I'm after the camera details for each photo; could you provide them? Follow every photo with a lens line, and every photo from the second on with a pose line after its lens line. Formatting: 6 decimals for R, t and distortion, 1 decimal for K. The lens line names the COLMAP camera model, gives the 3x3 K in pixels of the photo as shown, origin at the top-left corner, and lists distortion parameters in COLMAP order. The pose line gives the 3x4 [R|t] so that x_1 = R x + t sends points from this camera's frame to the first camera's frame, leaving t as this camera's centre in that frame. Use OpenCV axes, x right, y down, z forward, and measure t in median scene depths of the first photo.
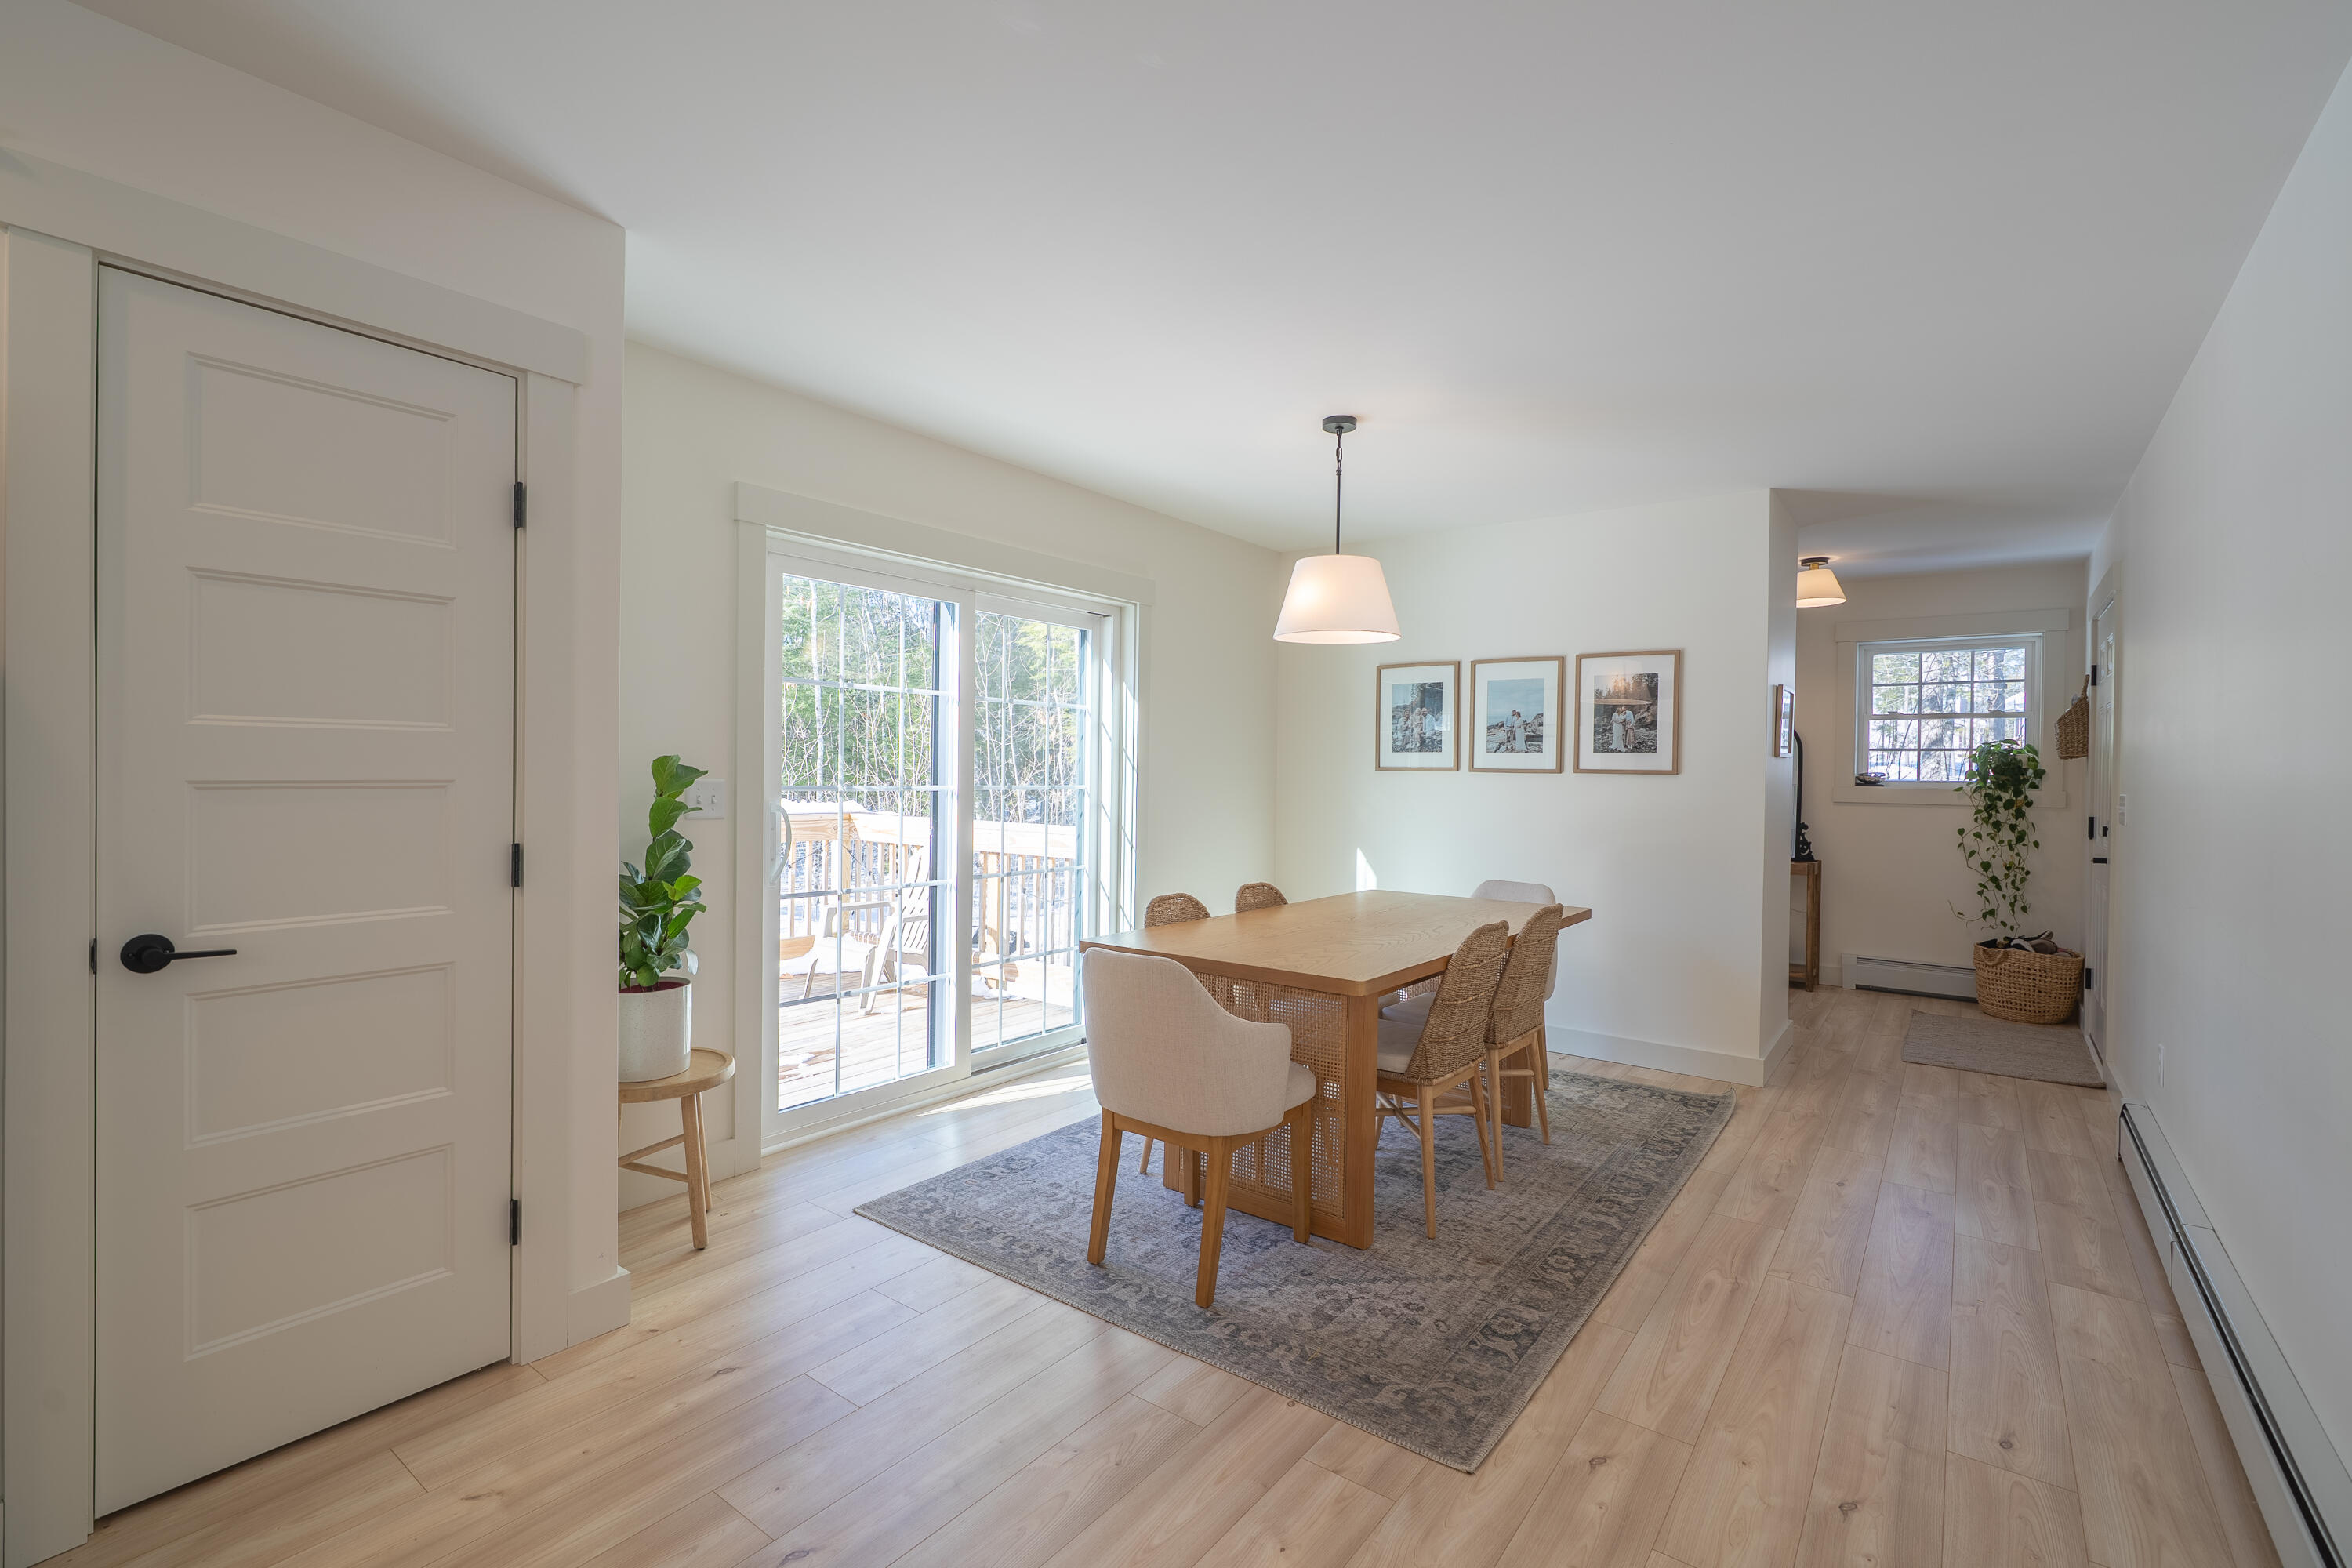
lens RADIAL K [[1051.0, 0, 1179.8], [0, 1051.0, 779.0], [0, 0, 1]] dist [-0.006659, 0.002792]
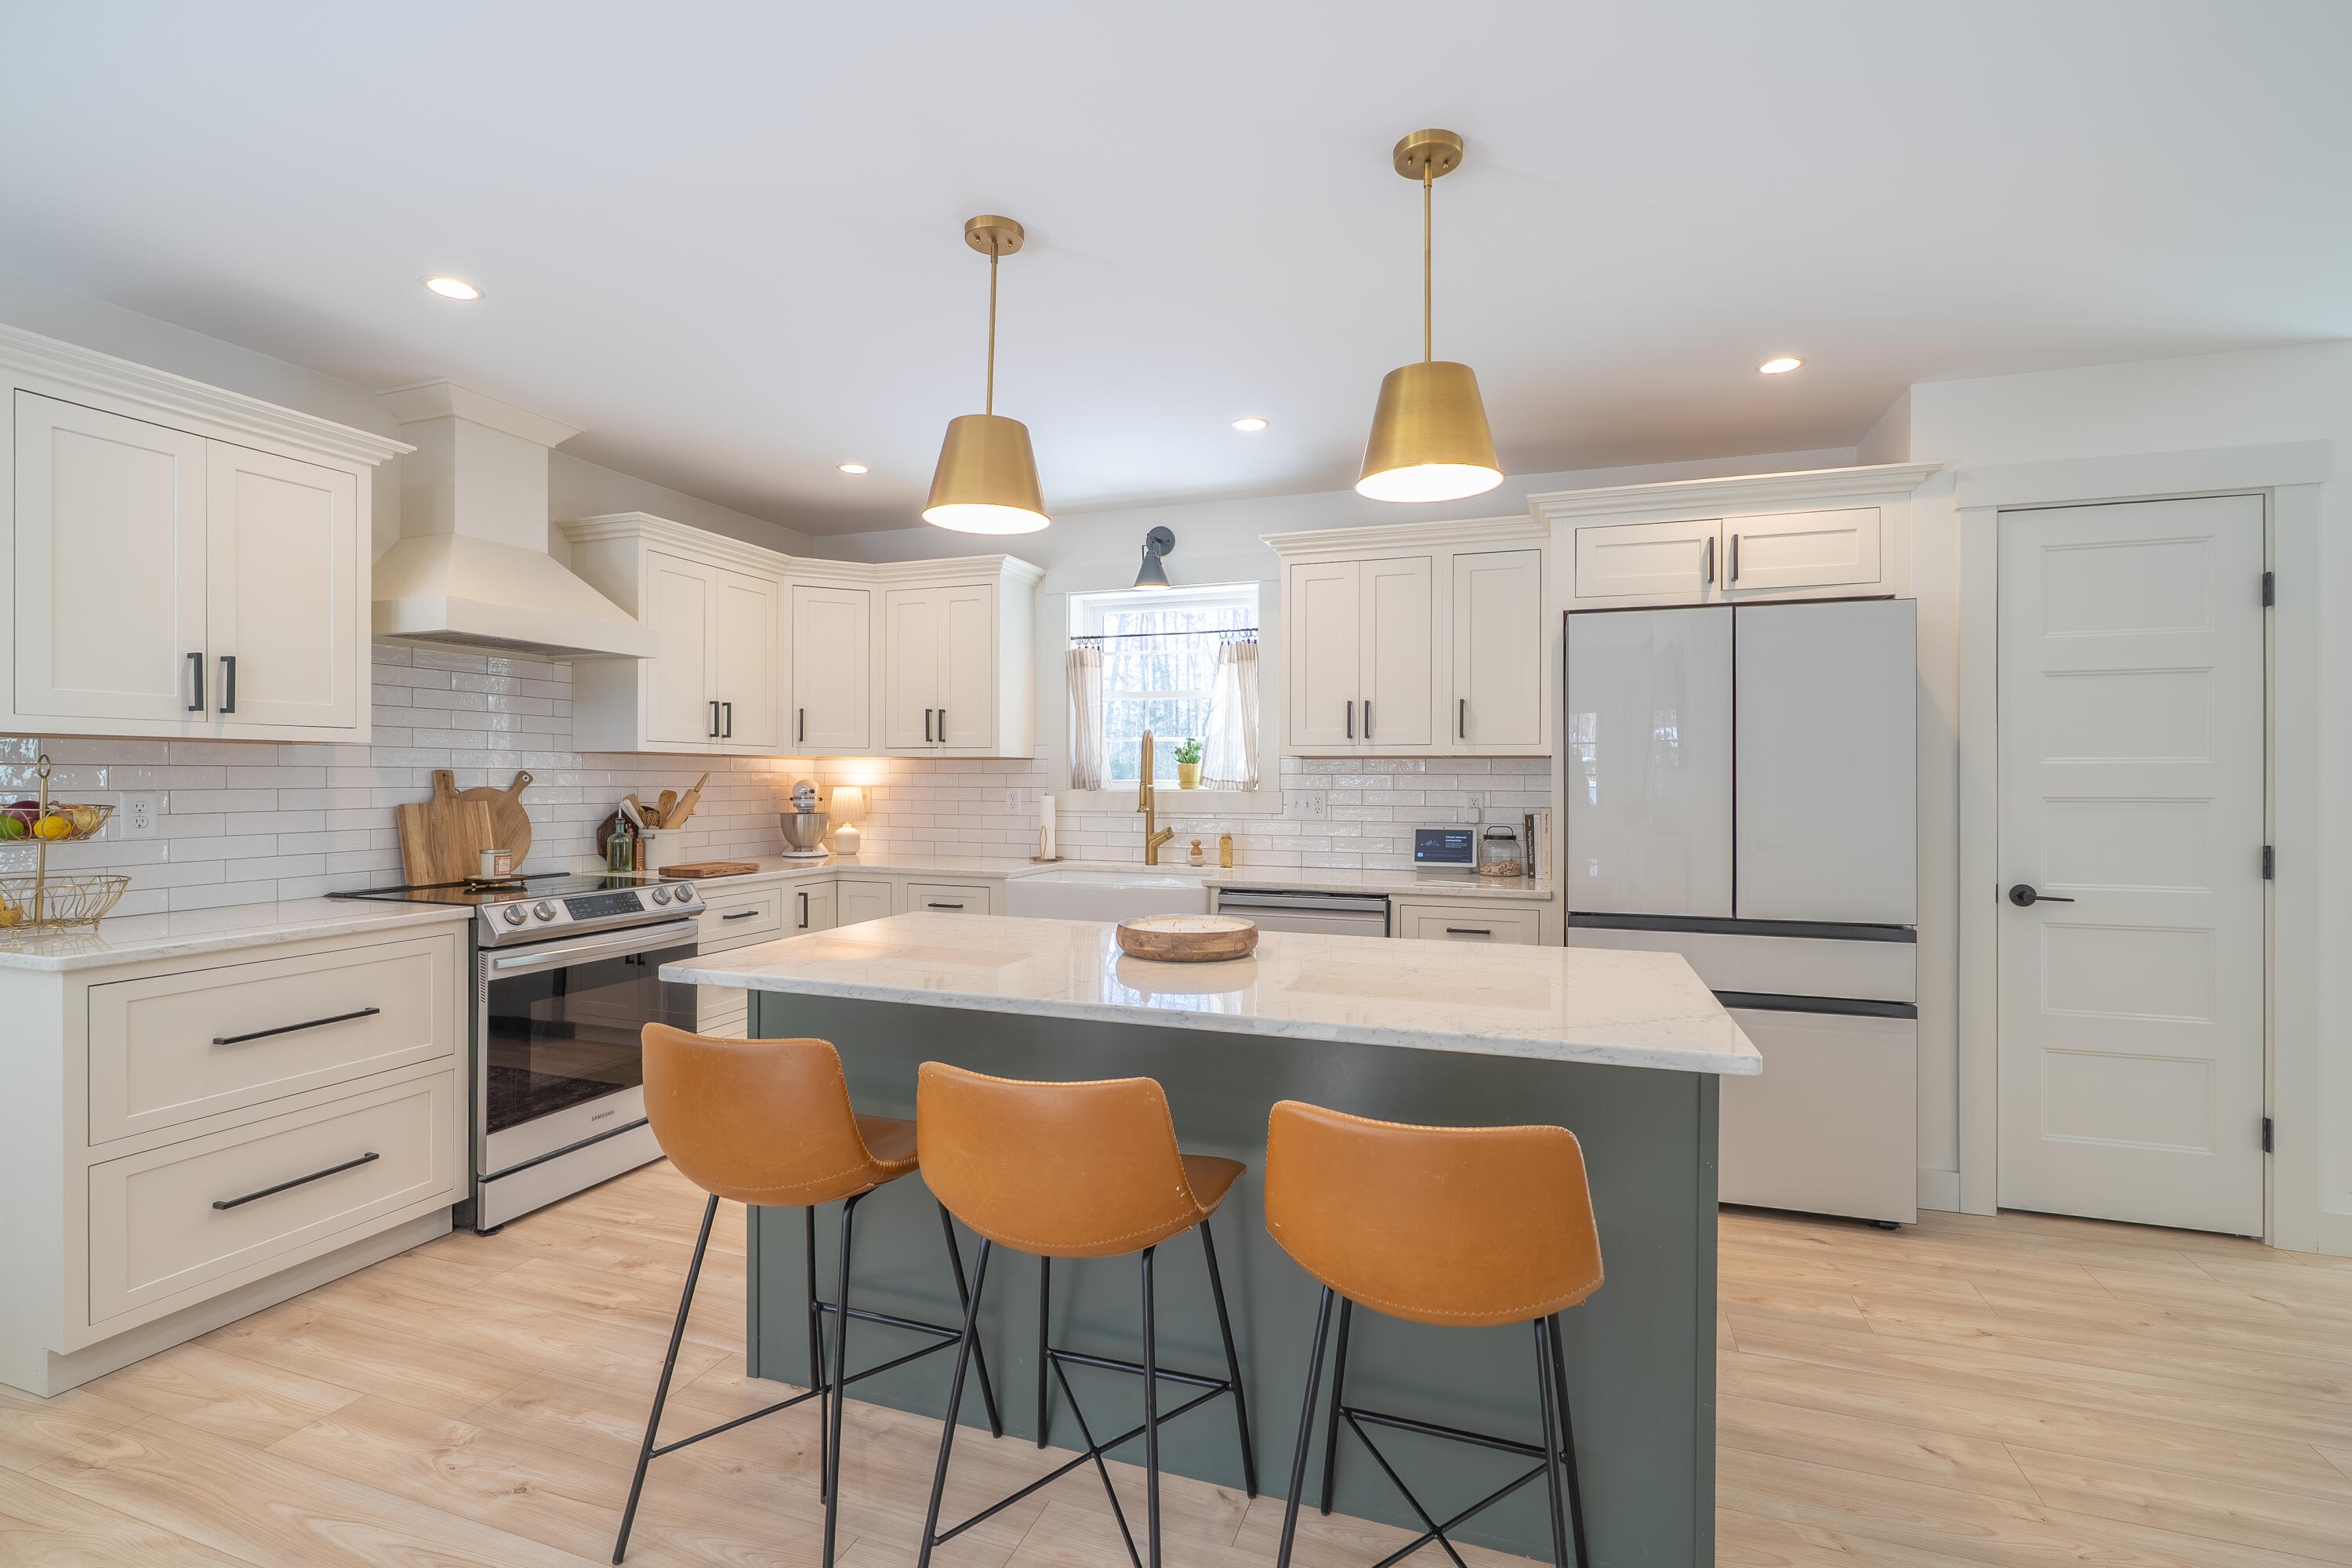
lens RADIAL K [[1051.0, 0, 1179.7], [0, 1051.0, 780.0], [0, 0, 1]] dist [-0.006659, 0.002792]
pose [[0.304933, -0.013189, -0.952283, 0.096561], [-0.006955, 0.999847, -0.016075, 0.004508], [0.952348, 0.011525, 0.304794, -0.333313]]
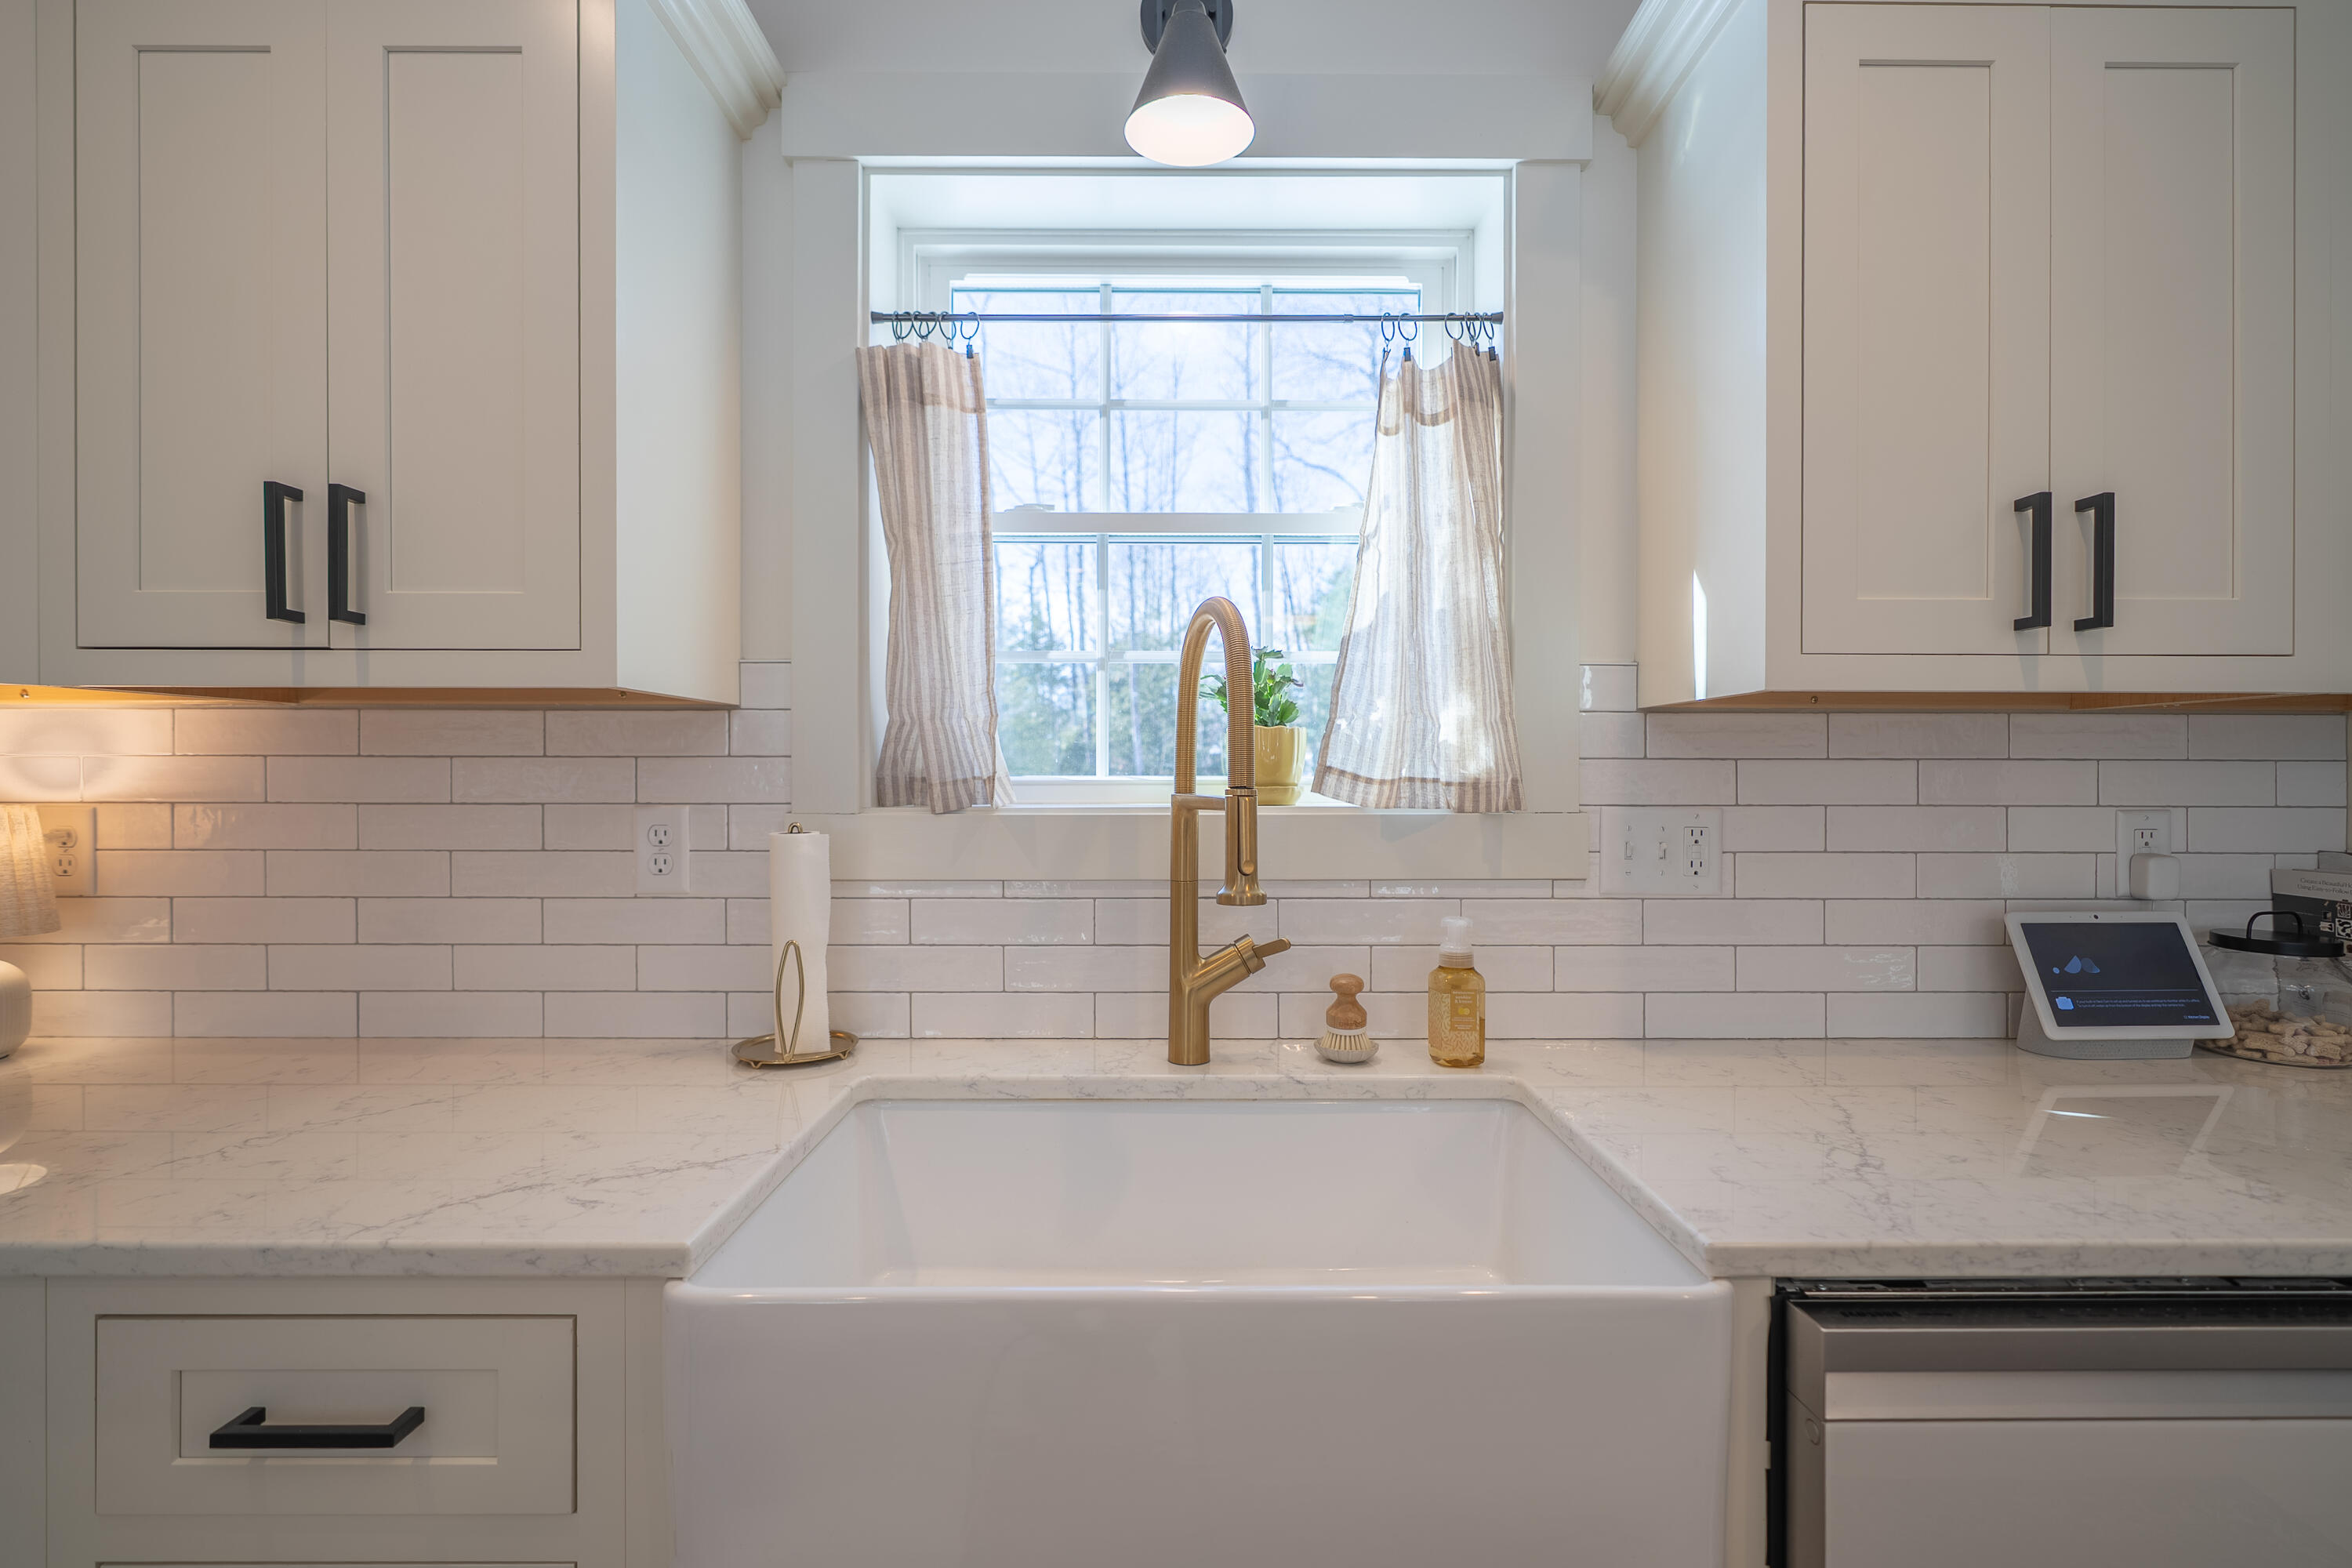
lens RADIAL K [[1051.0, 0, 1178.8], [0, 1051.0, 779.6], [0, 0, 1]] dist [-0.006659, 0.002792]
pose [[0.608844, -0.010339, -0.793222, -0.616844], [0.001418, 0.999928, -0.011945, -0.007190], [0.793288, 0.006148, 0.608815, -0.239180]]
